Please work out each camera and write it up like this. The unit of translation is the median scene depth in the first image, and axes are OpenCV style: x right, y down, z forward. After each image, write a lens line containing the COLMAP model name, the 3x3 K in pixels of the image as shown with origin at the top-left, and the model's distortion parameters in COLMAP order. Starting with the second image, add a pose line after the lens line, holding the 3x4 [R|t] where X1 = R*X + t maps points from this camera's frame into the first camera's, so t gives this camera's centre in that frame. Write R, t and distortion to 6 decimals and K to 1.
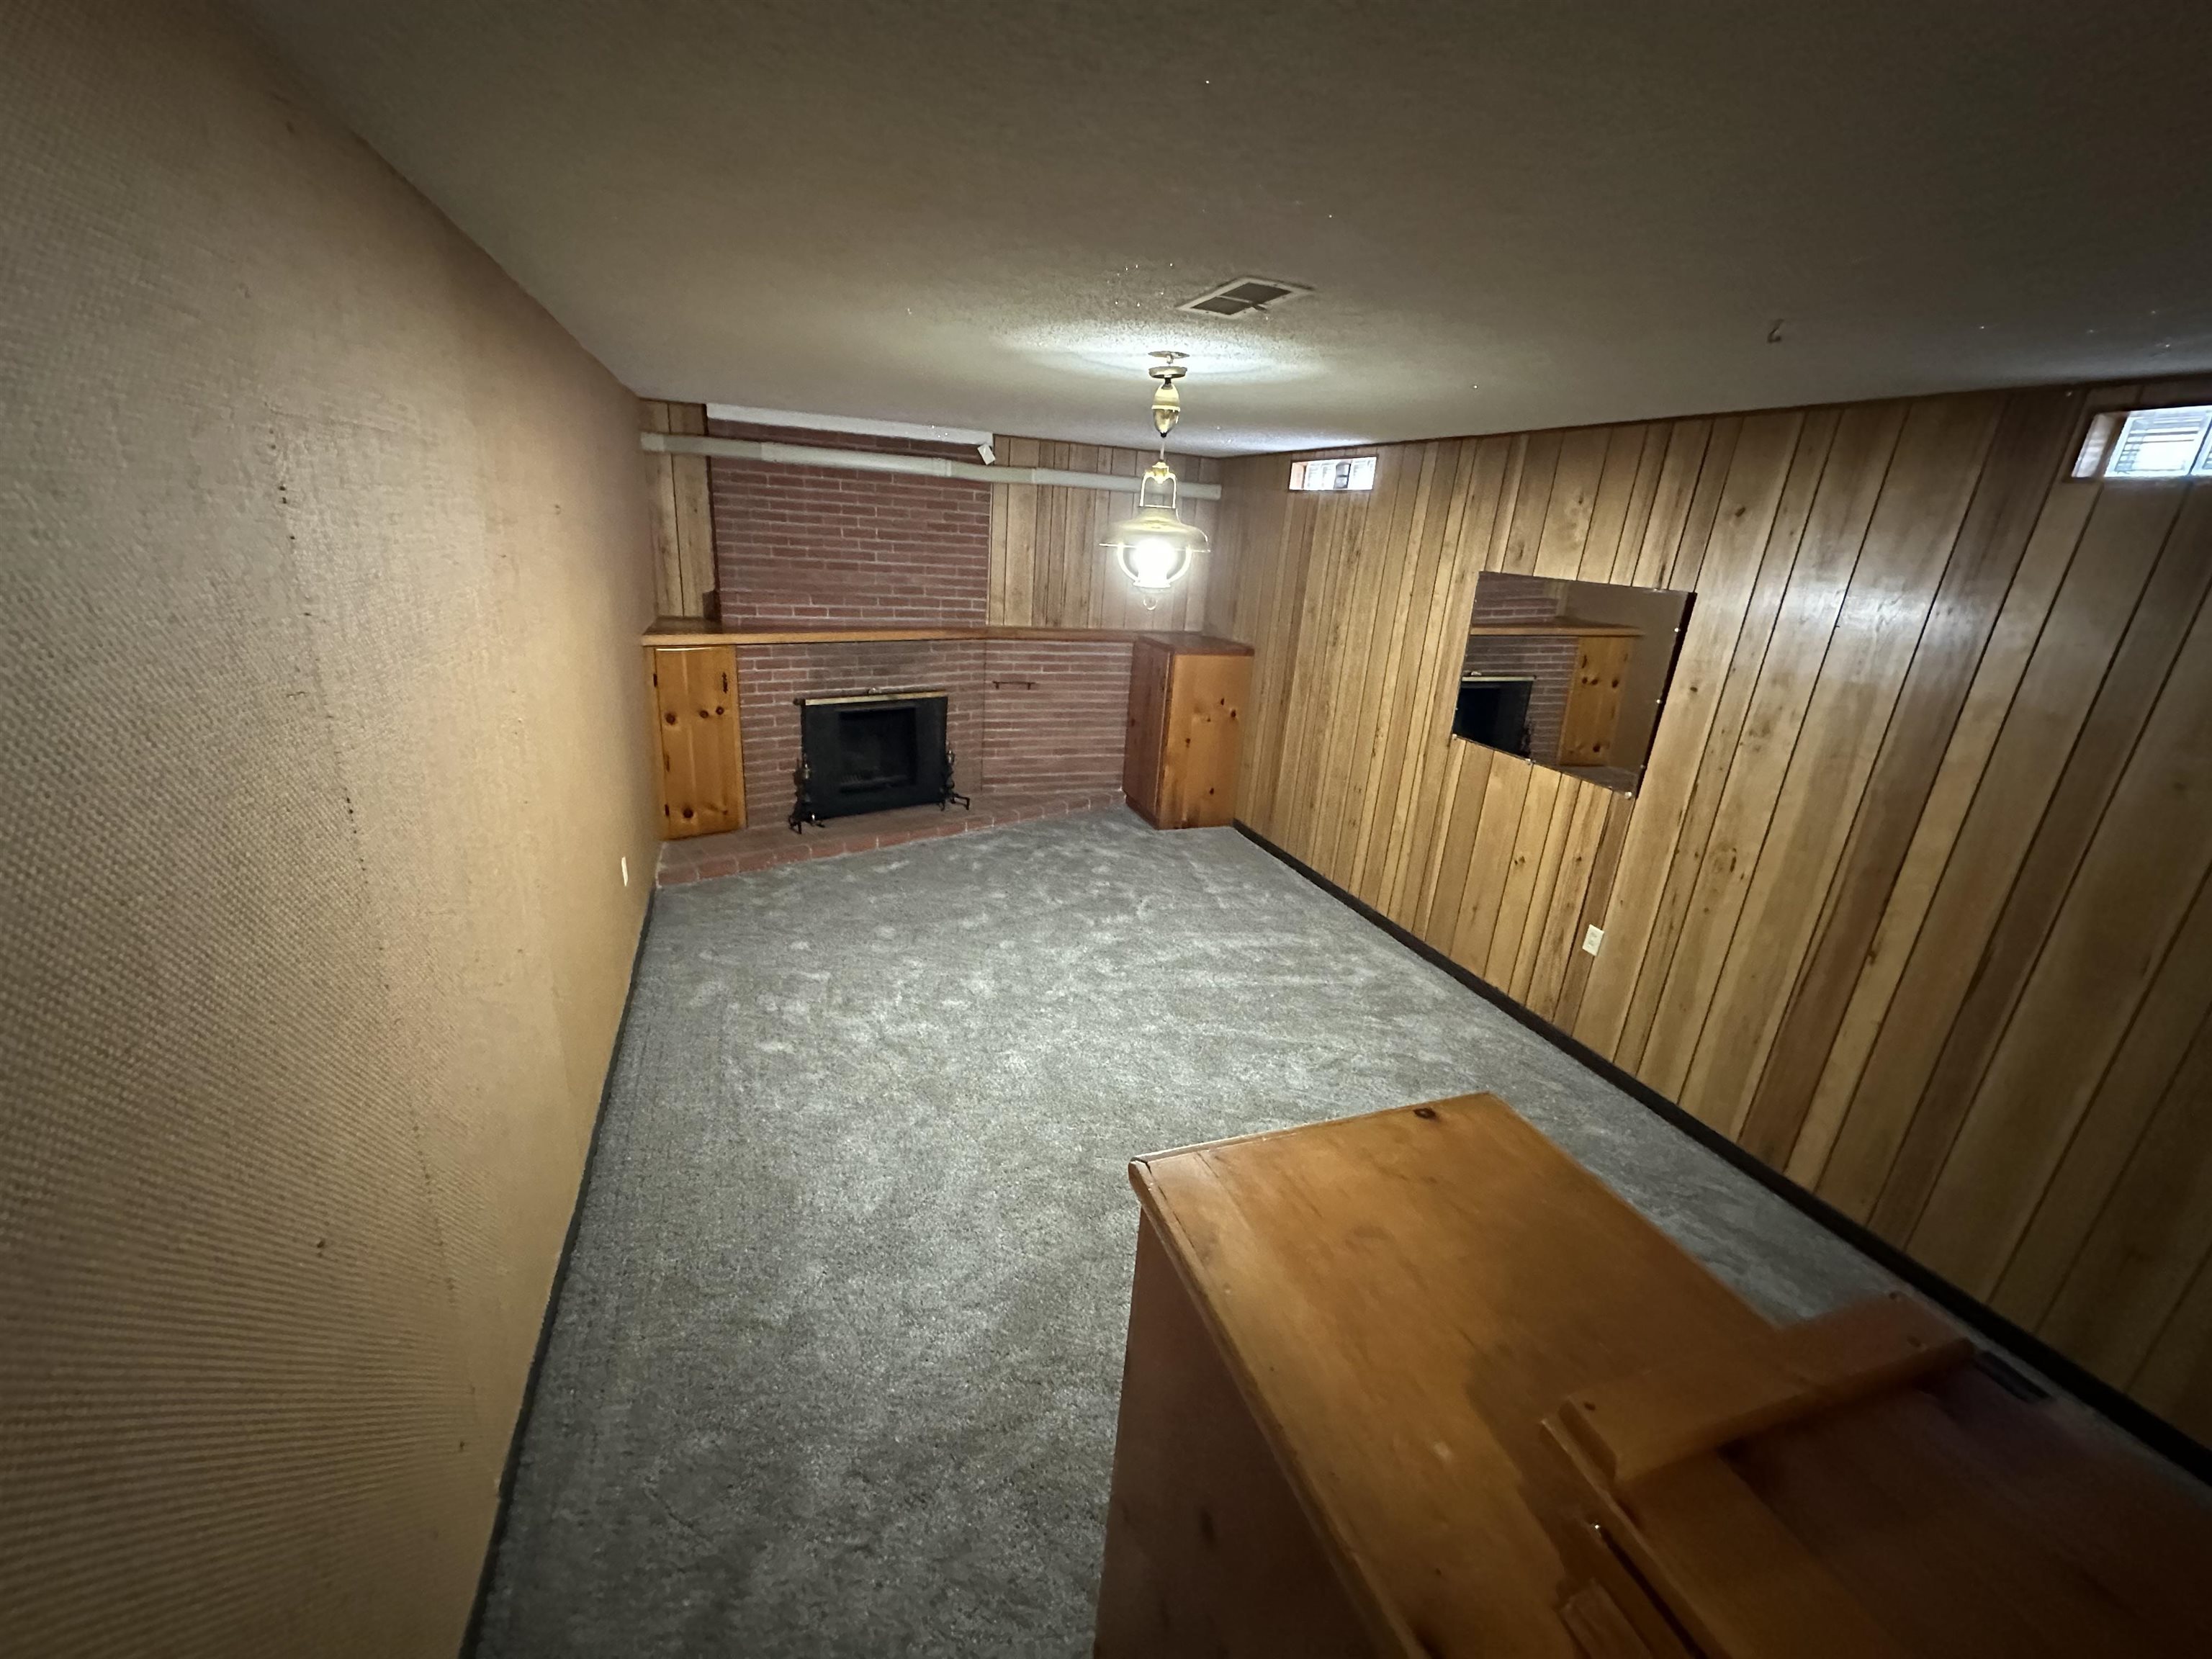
lens RADIAL K [[881.5, 0, 1104.4], [0, 881.5, 829.5], [0, 0, 1]] dist [-0.003588, 0.000135]
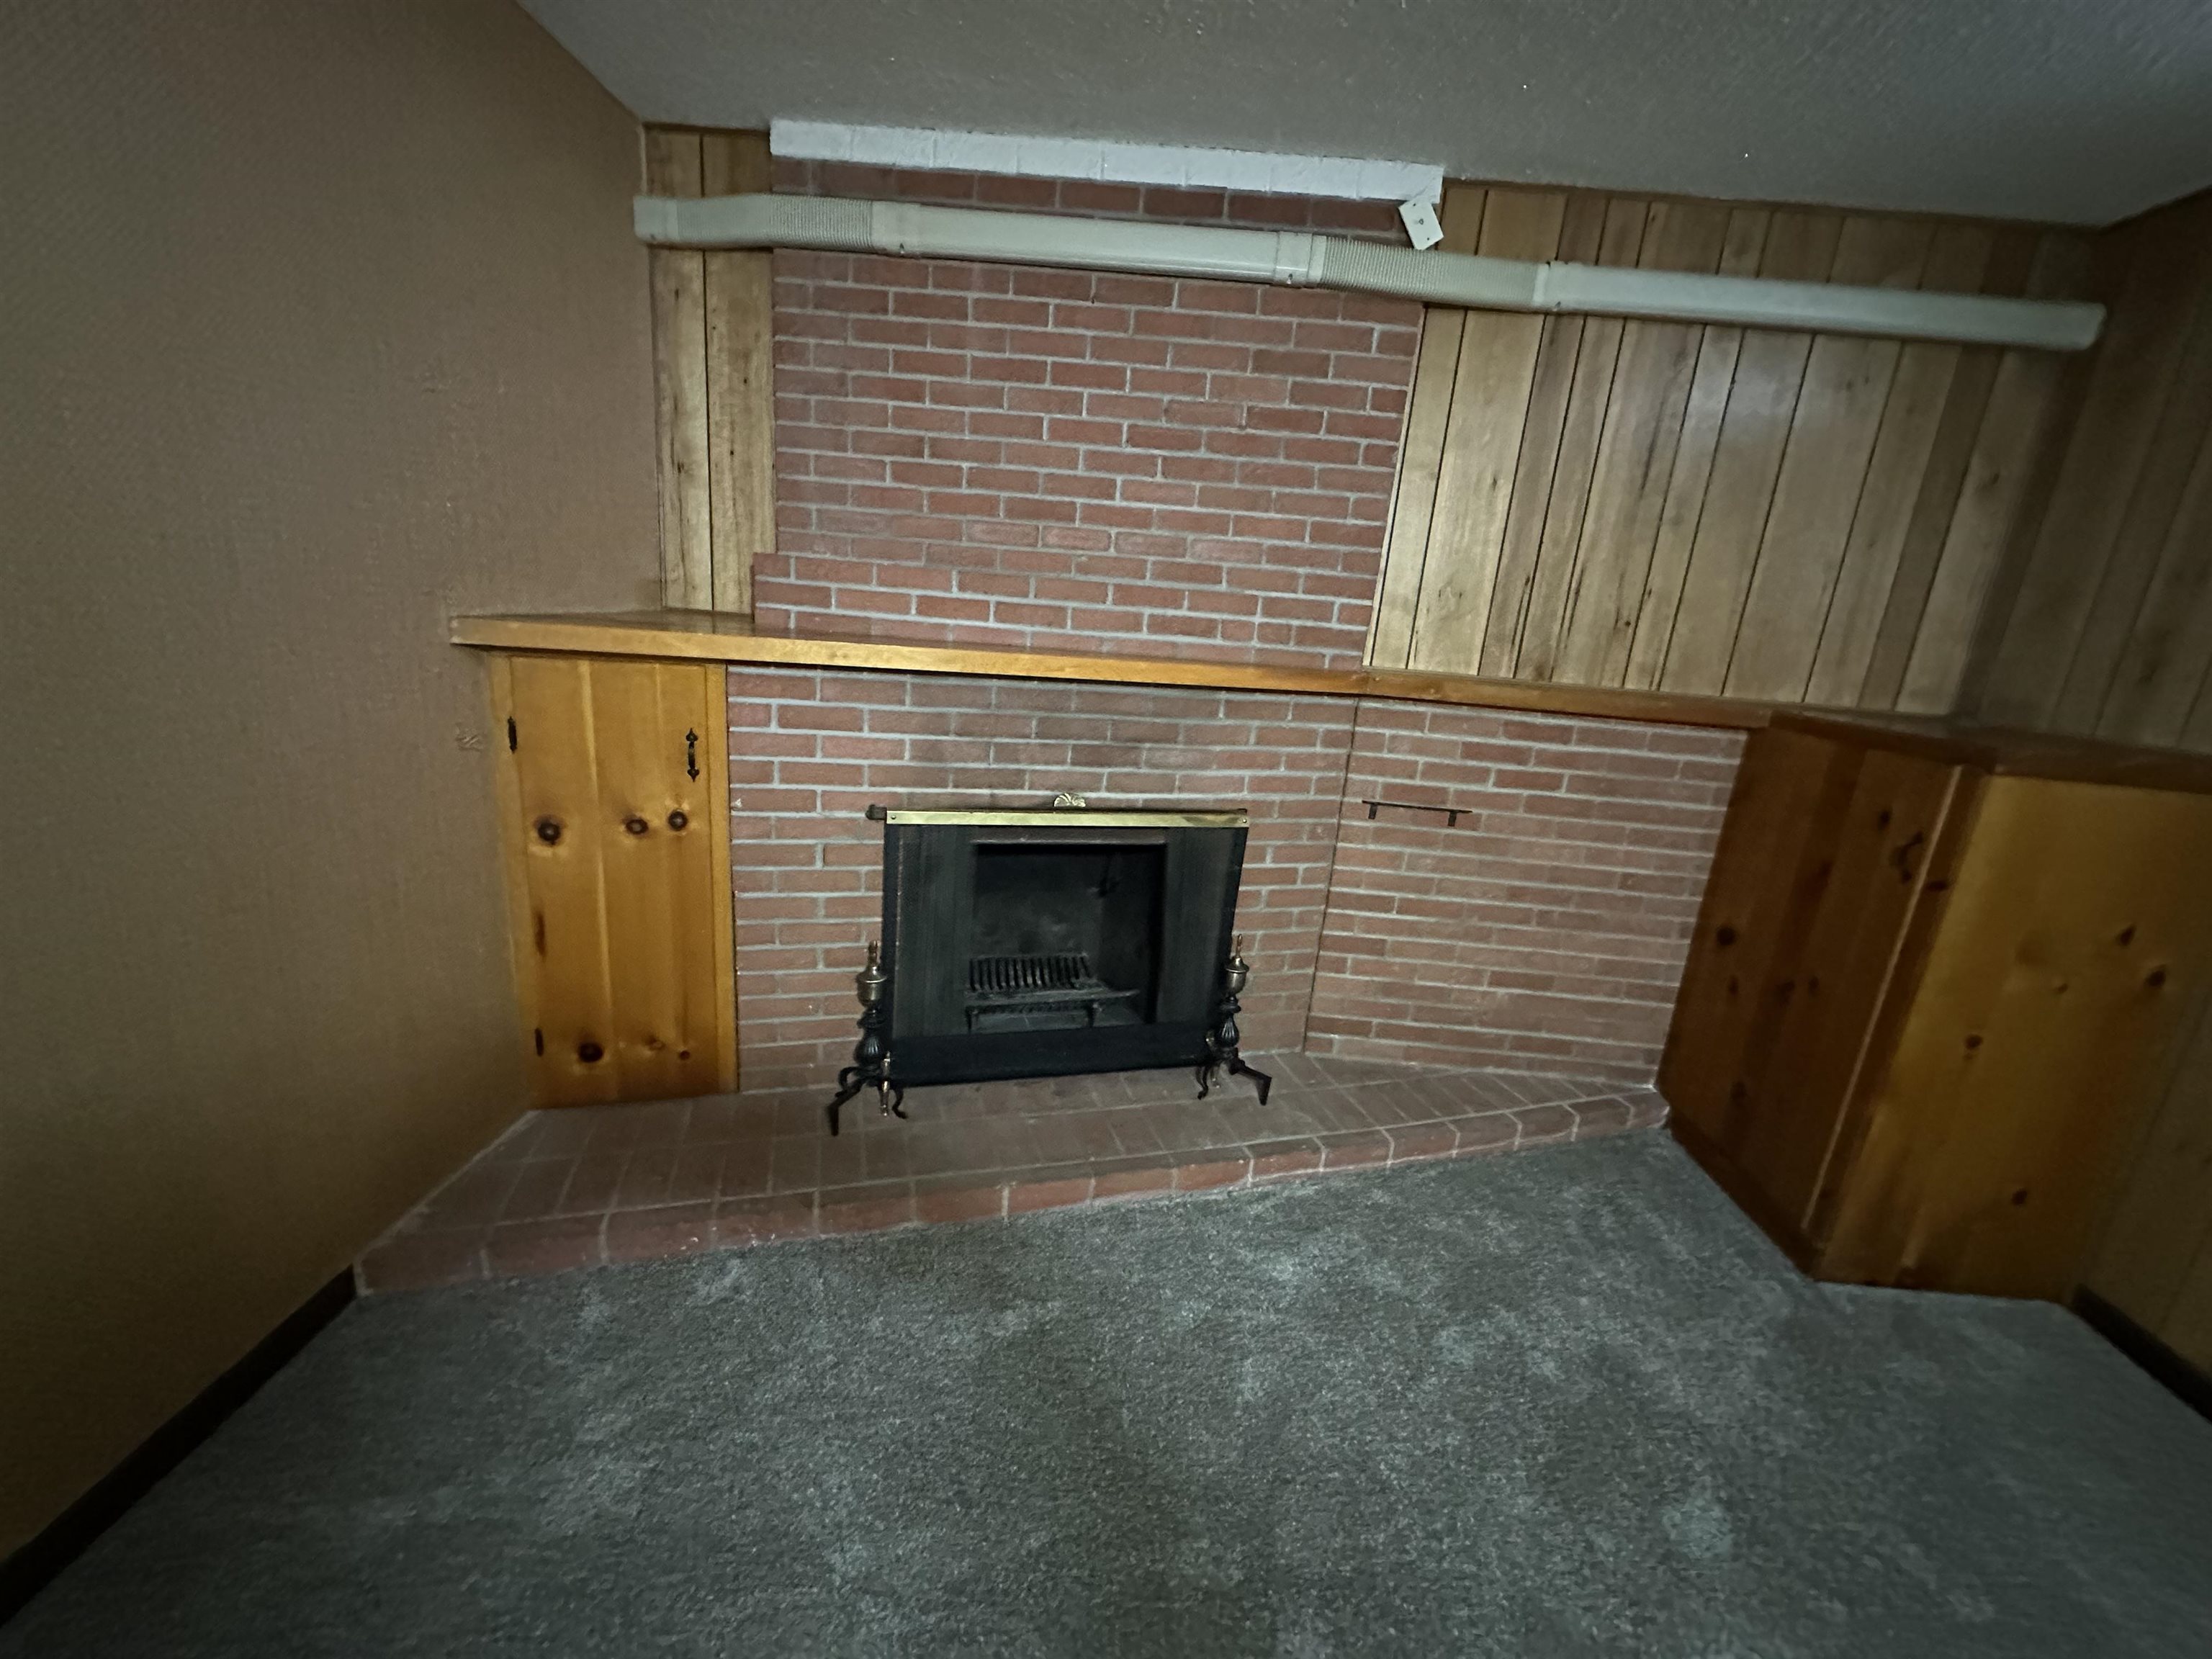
lens RADIAL K [[881.5, 0, 1106.2], [0, 881.5, 829.2], [0, 0, 1]] dist [-0.003588, 0.000135]
pose [[0.924550, 0.104305, -0.366508, -0.089666], [-0.140799, 0.987253, -0.074213, -0.112536], [0.354095, 0.120218, 0.927451, 0.605292]]
